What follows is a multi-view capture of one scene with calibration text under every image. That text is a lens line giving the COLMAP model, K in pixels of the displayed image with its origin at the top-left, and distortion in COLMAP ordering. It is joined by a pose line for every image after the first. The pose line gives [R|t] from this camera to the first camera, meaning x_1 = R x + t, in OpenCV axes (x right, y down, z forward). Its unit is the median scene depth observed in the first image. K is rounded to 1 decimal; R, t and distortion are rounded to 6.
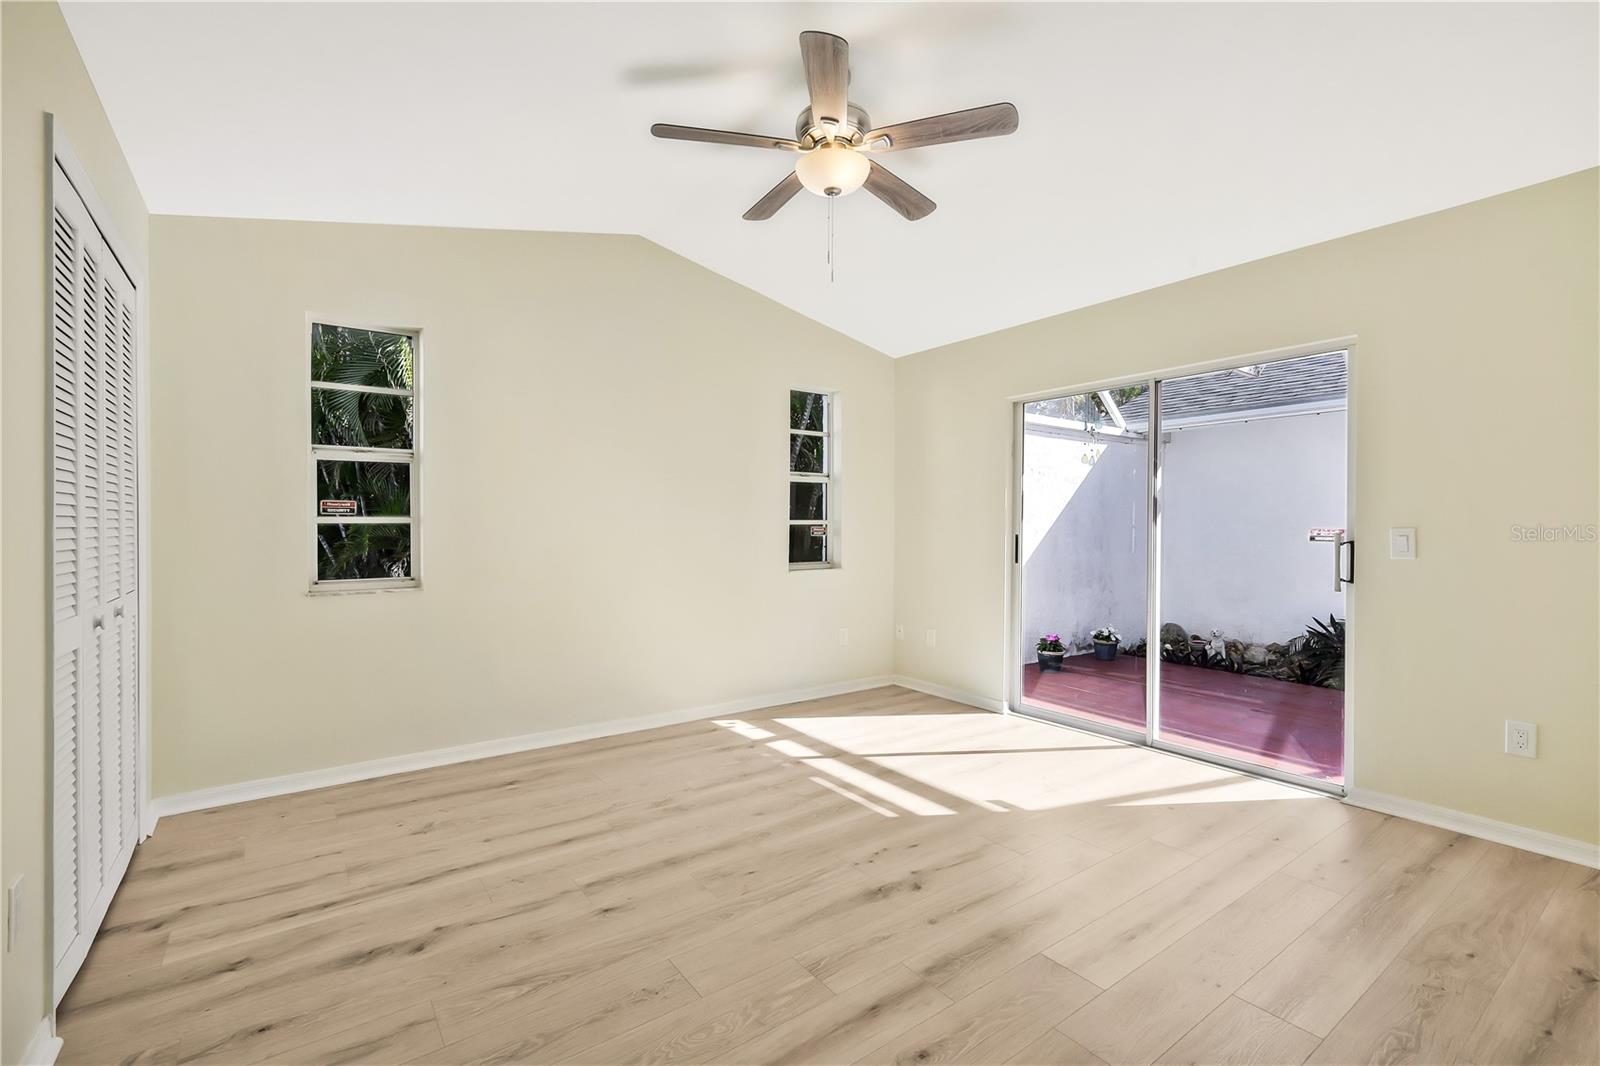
lens RADIAL K [[713.5, 0, 802.1], [0, 713.5, 527.8], [0, 0, 1]] dist [0.004448, 0.000454]
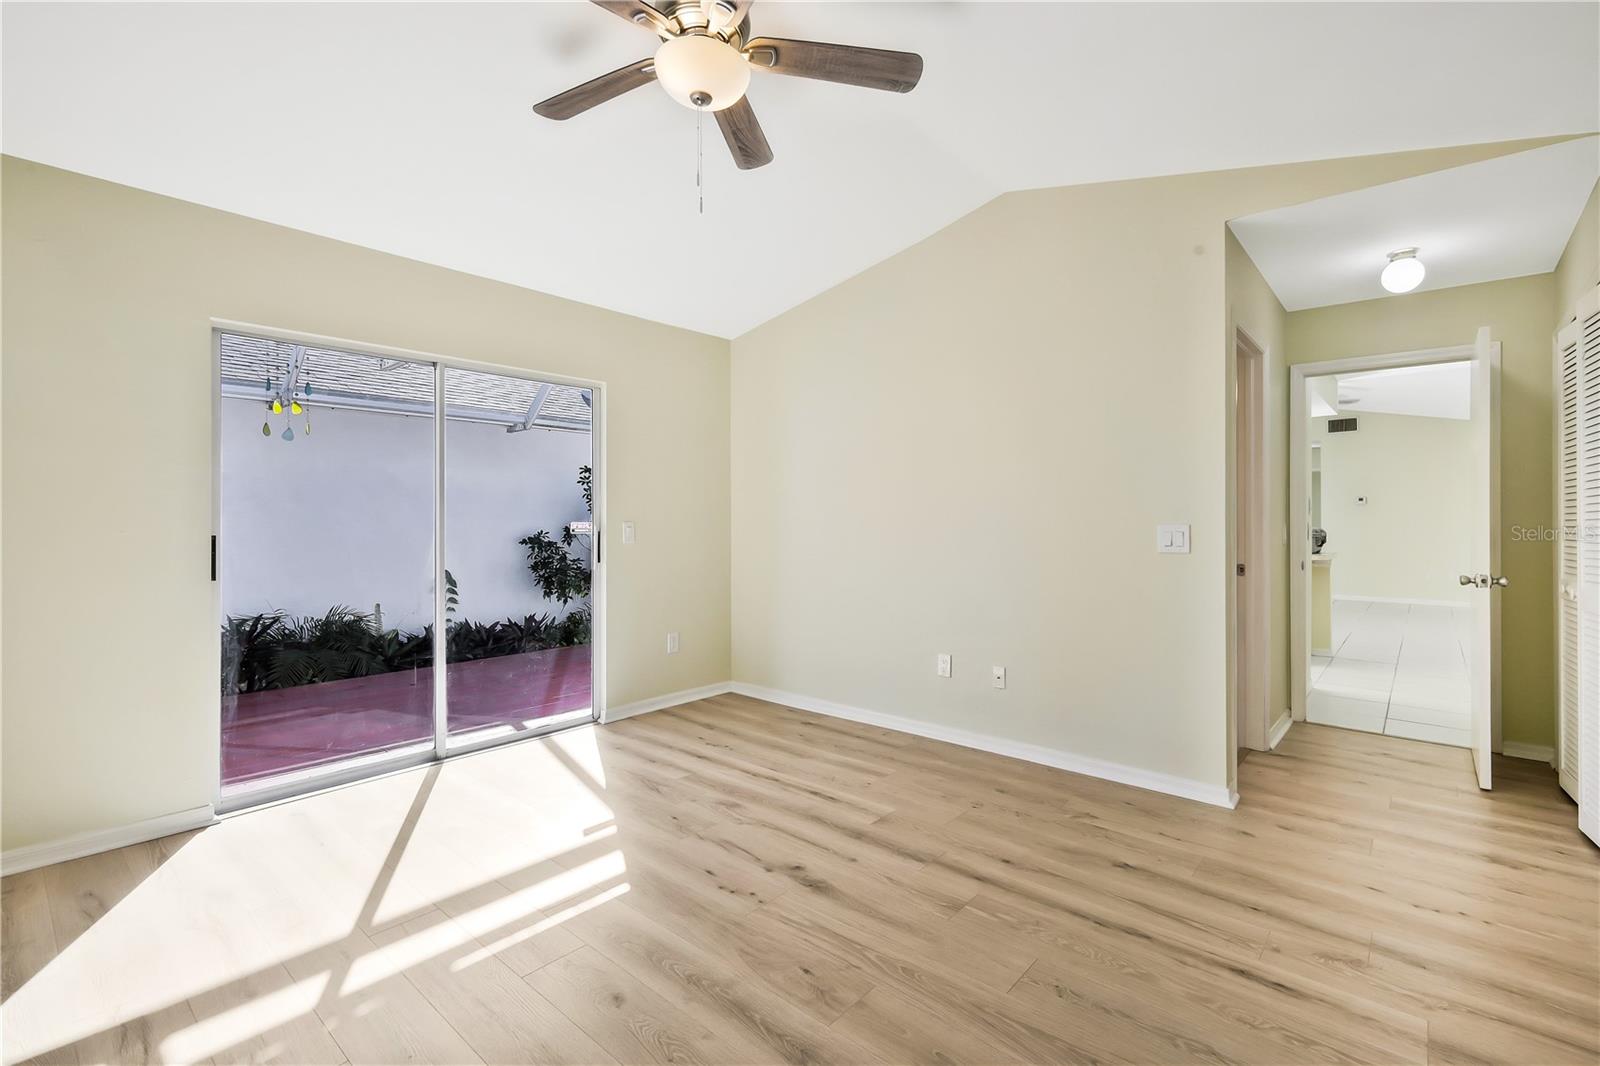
lens RADIAL K [[713.5, 0, 802.1], [0, 713.5, 527.8], [0, 0, 1]] dist [0.004448, 0.000454]
pose [[-0.219447, -0.014101, 0.975522, -0.696773], [0.004187, 0.999873, 0.015395, -0.010649], [-0.975615, 0.007462, -0.219360, 0.990531]]
